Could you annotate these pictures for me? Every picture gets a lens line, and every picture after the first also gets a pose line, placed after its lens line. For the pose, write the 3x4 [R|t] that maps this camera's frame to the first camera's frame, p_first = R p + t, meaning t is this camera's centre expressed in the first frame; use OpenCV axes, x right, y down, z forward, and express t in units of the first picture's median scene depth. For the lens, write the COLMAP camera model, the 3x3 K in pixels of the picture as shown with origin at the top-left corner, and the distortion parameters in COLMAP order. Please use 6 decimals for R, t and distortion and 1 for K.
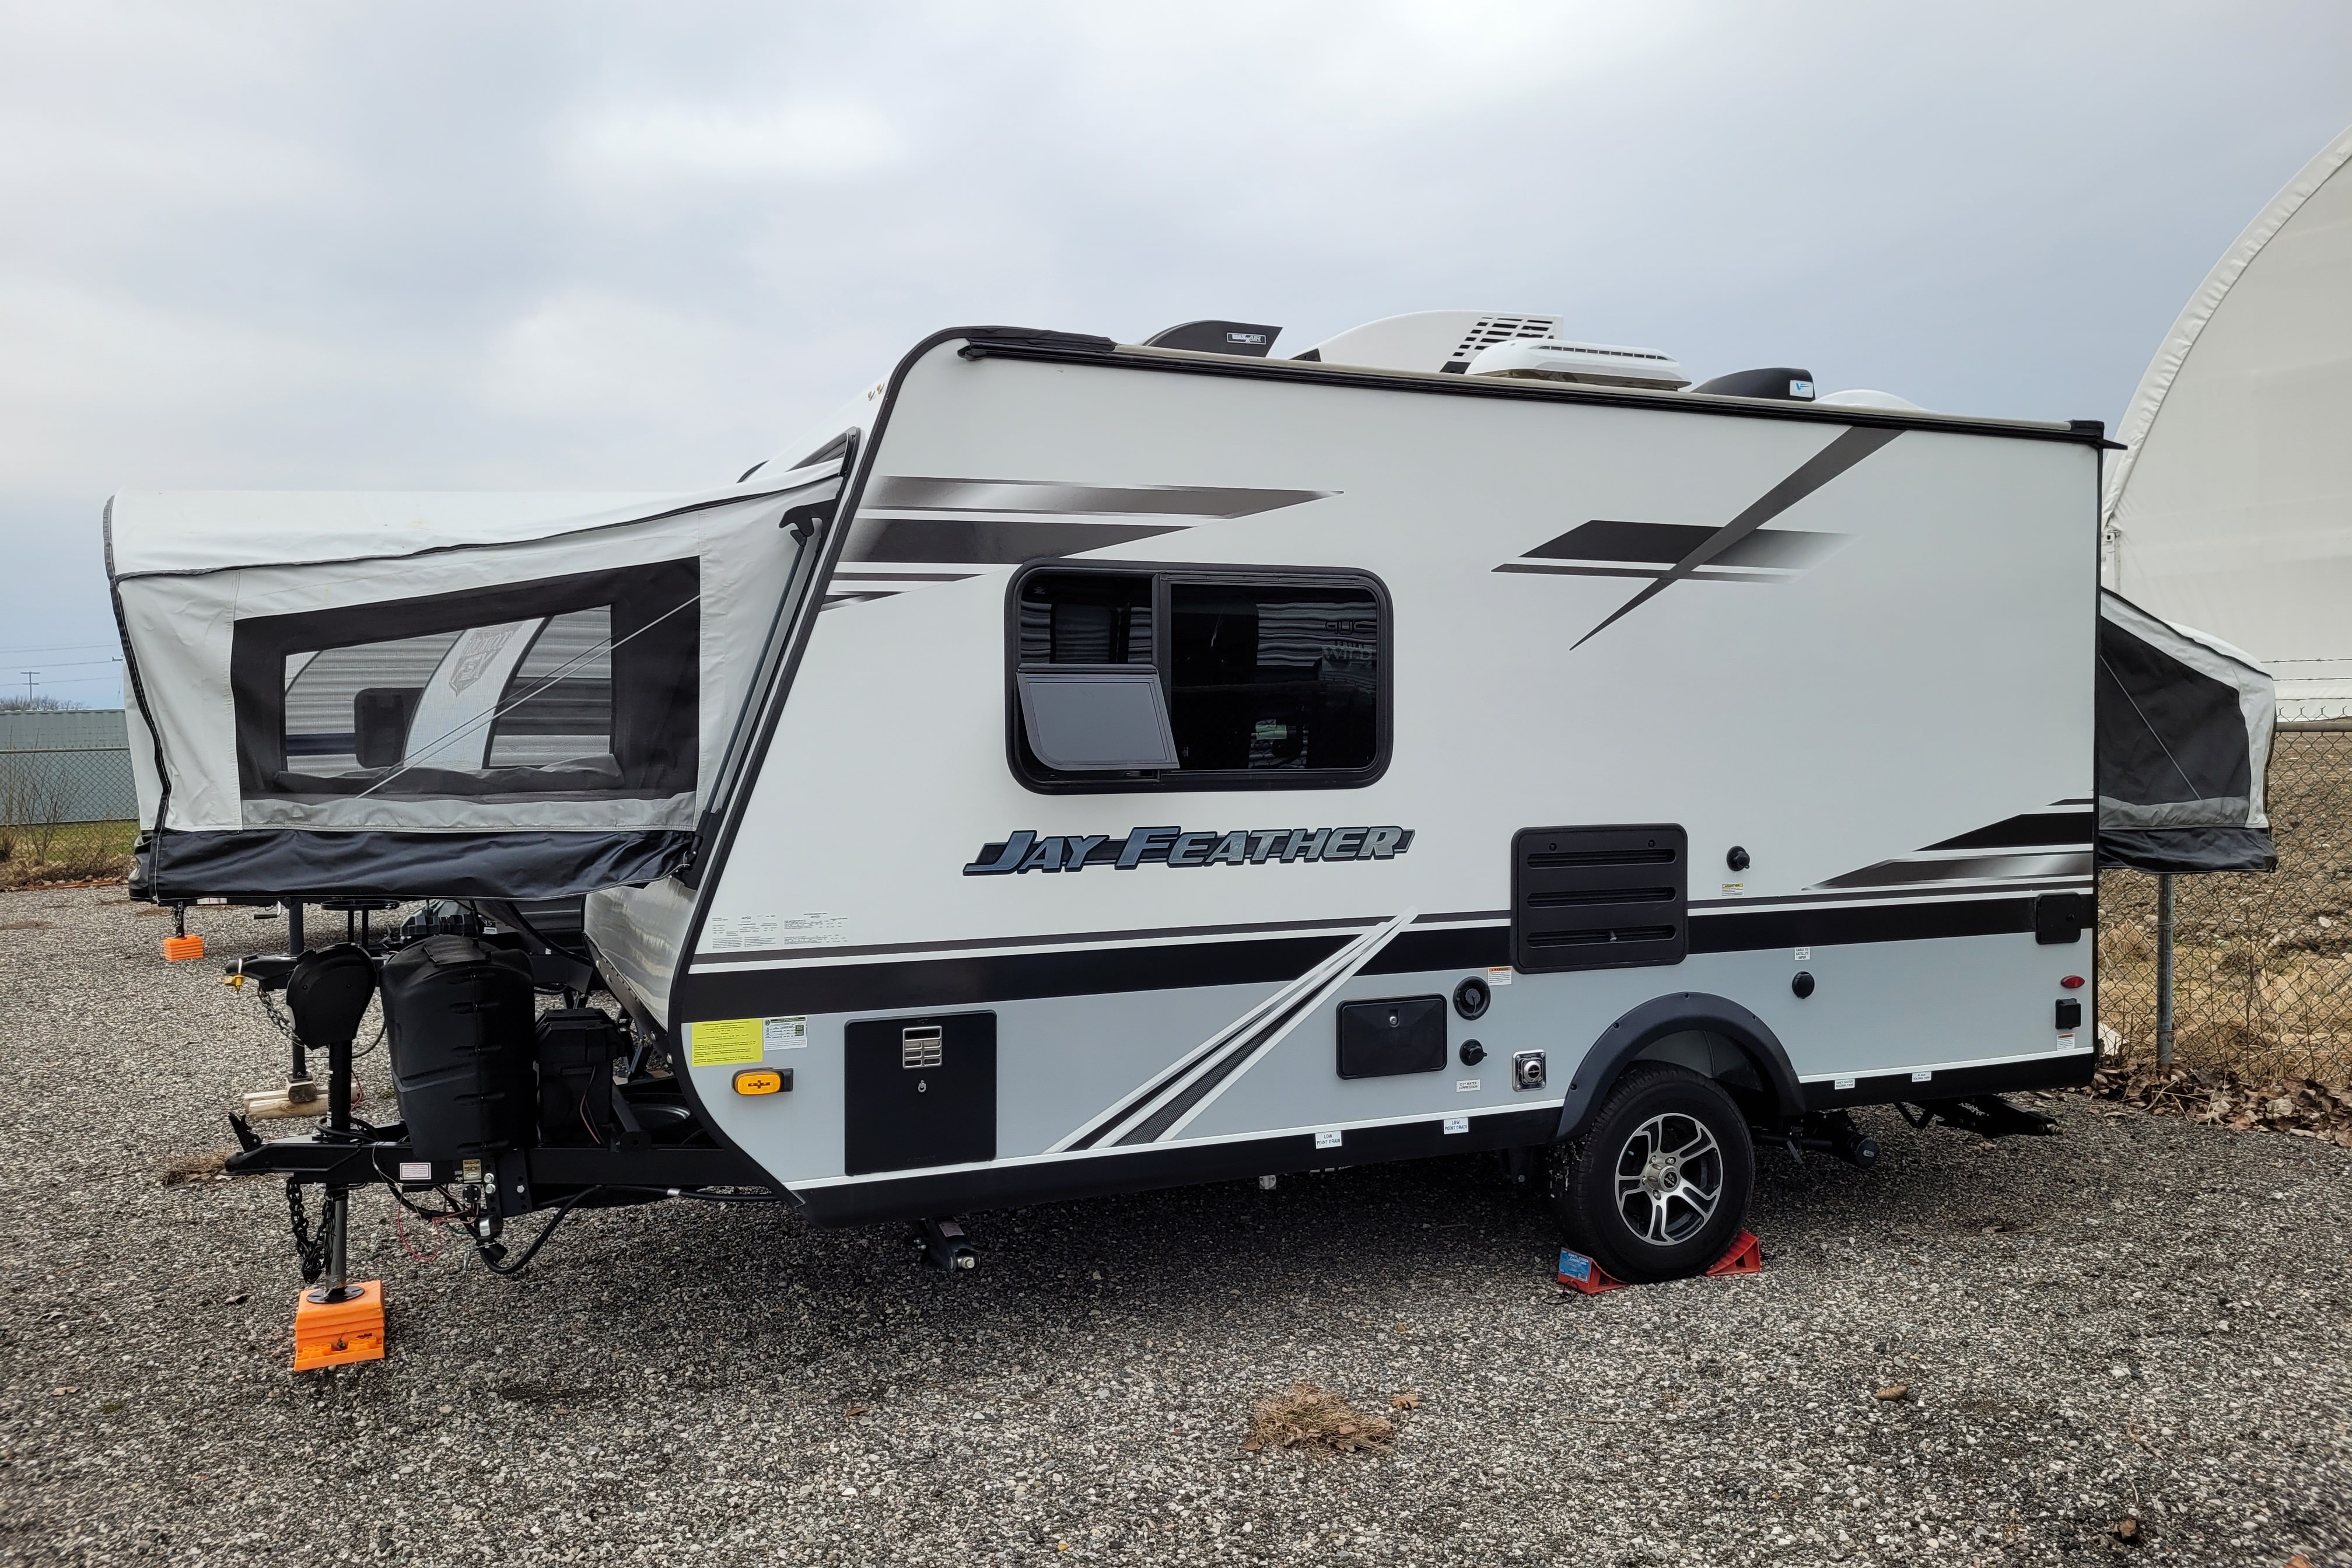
lens RADIAL K [[1808.2, 0, 1183.4], [0, 1808.2, 774.5], [0, 0, 1]] dist [0.042795, -0.039916]
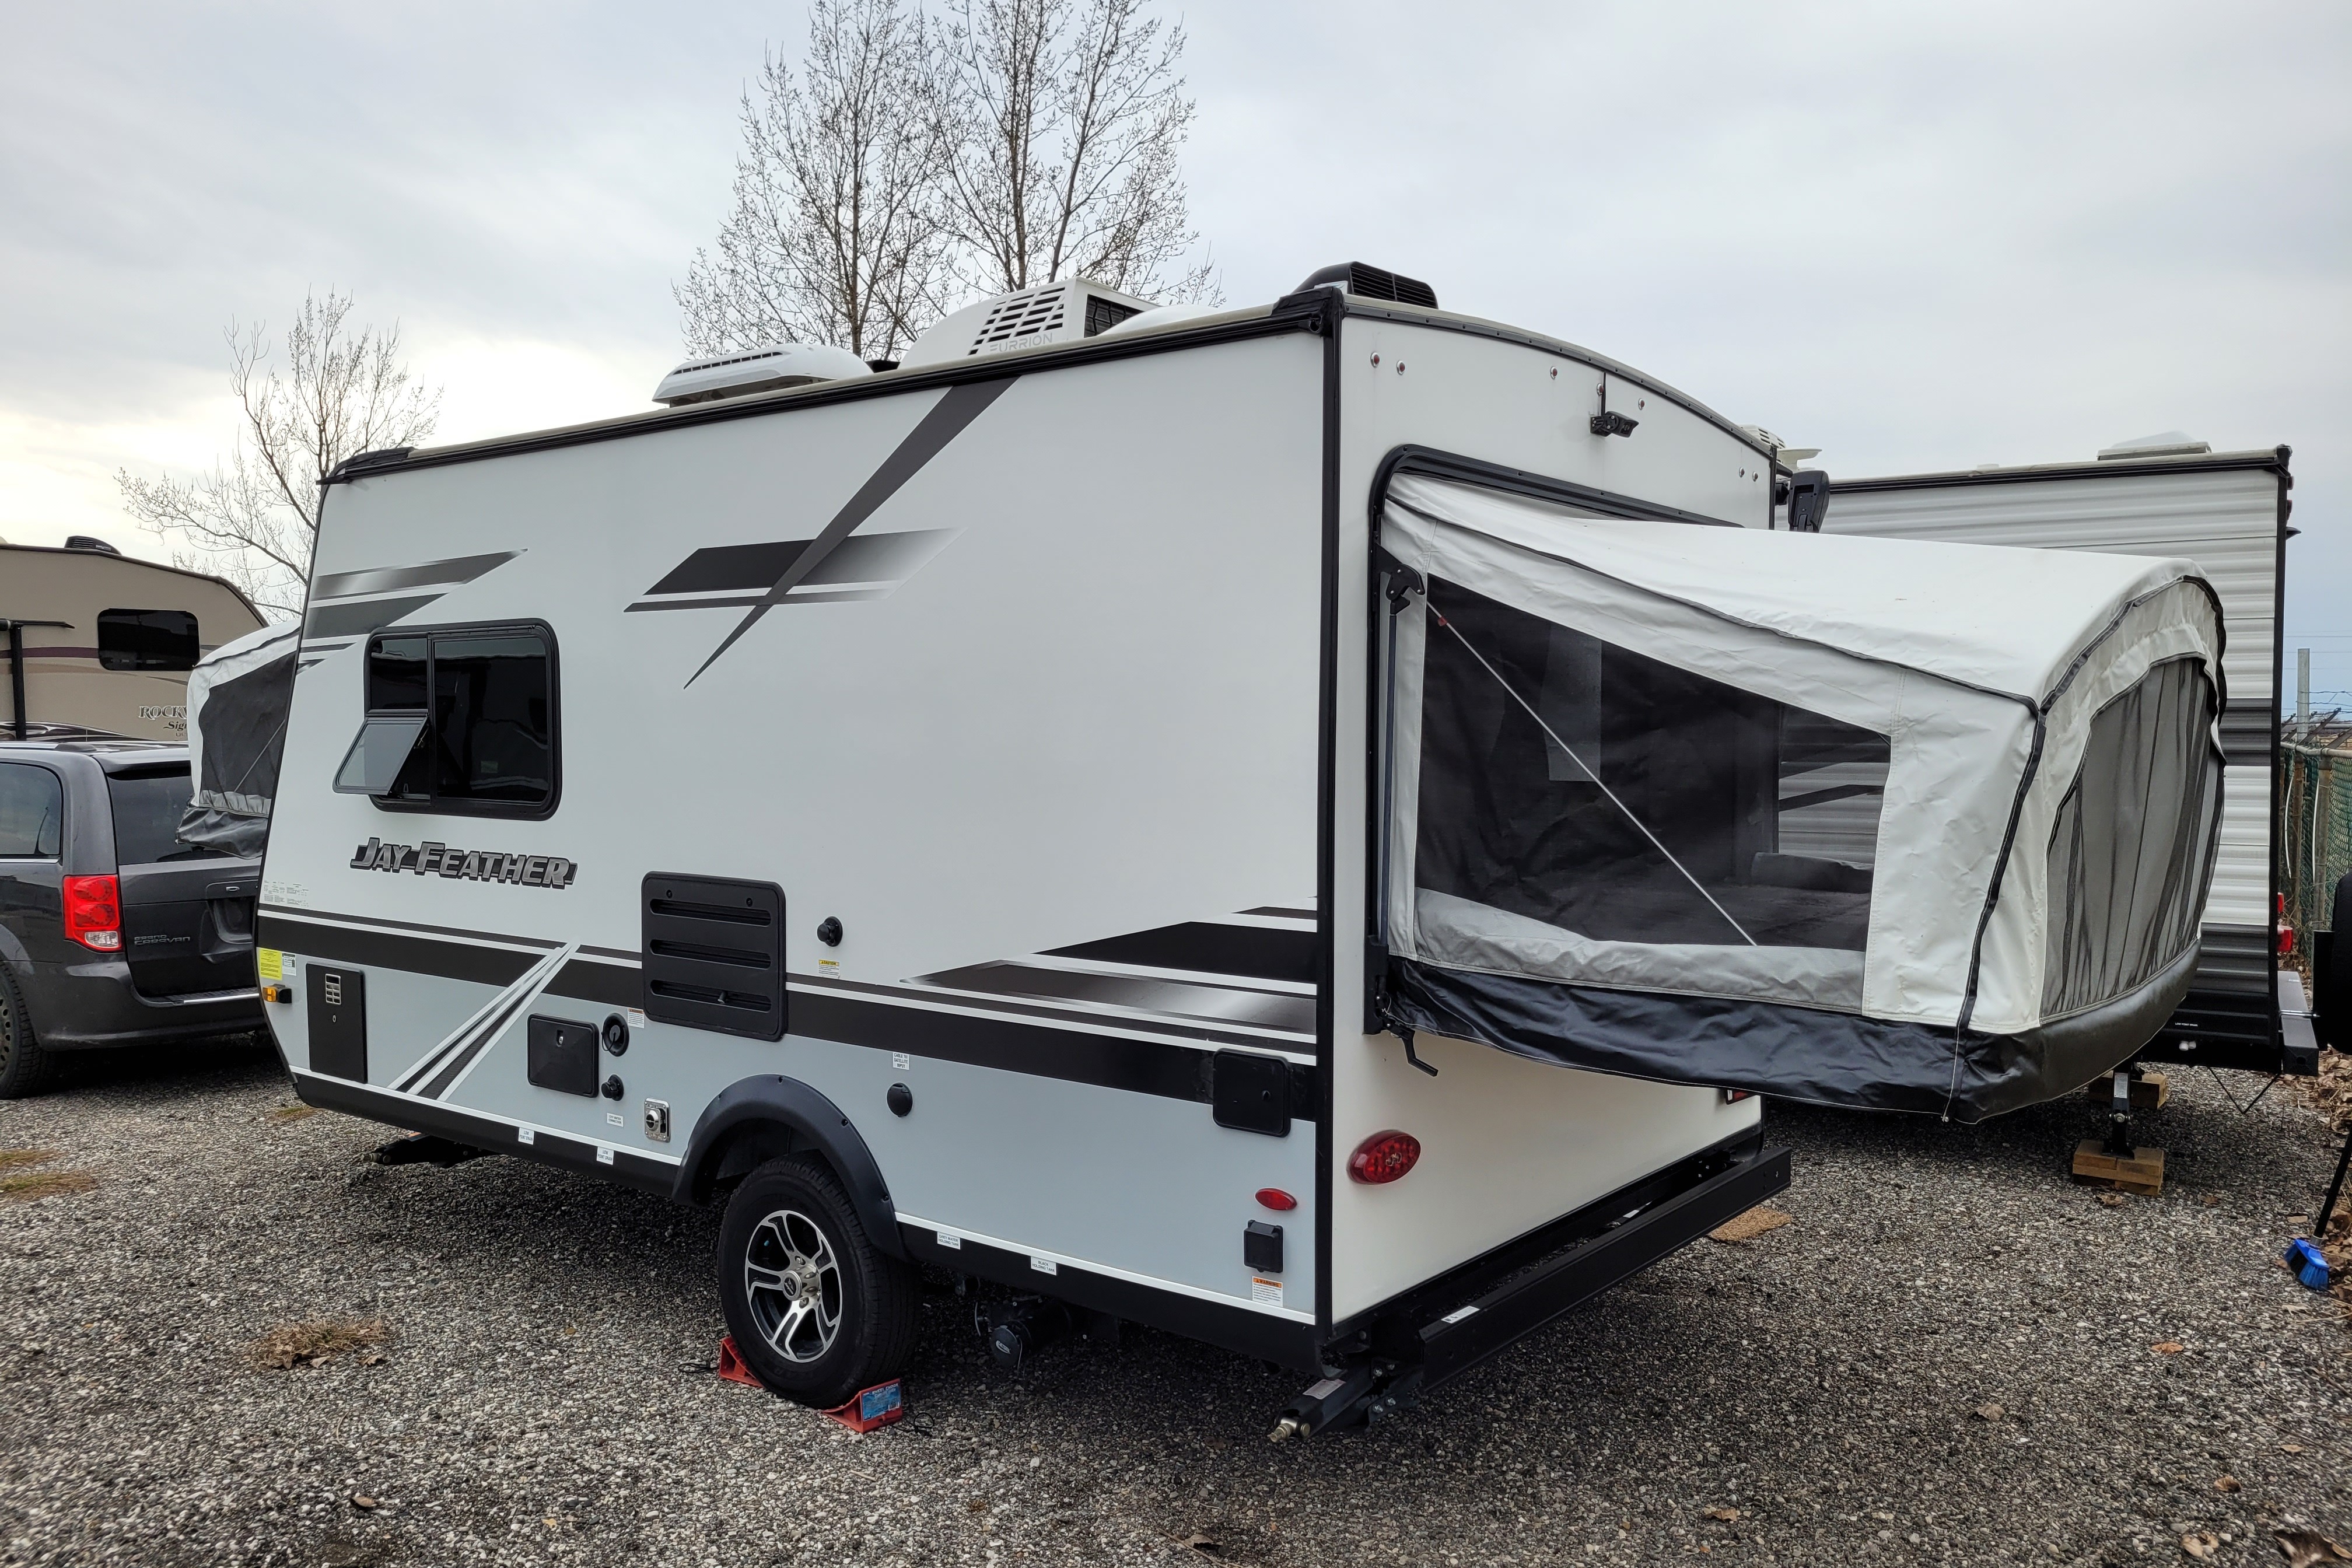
lens RADIAL K [[1808.2, 0, 1182.4], [0, 1808.2, 800.6], [0, 0, 1]] dist [0.042795, -0.039916]
pose [[0.471816, 0.043249, -0.880636, 1.170463], [-0.029720, 0.999009, 0.033139, -0.049194], [0.881196, 0.010537, 0.472634, 0.779906]]
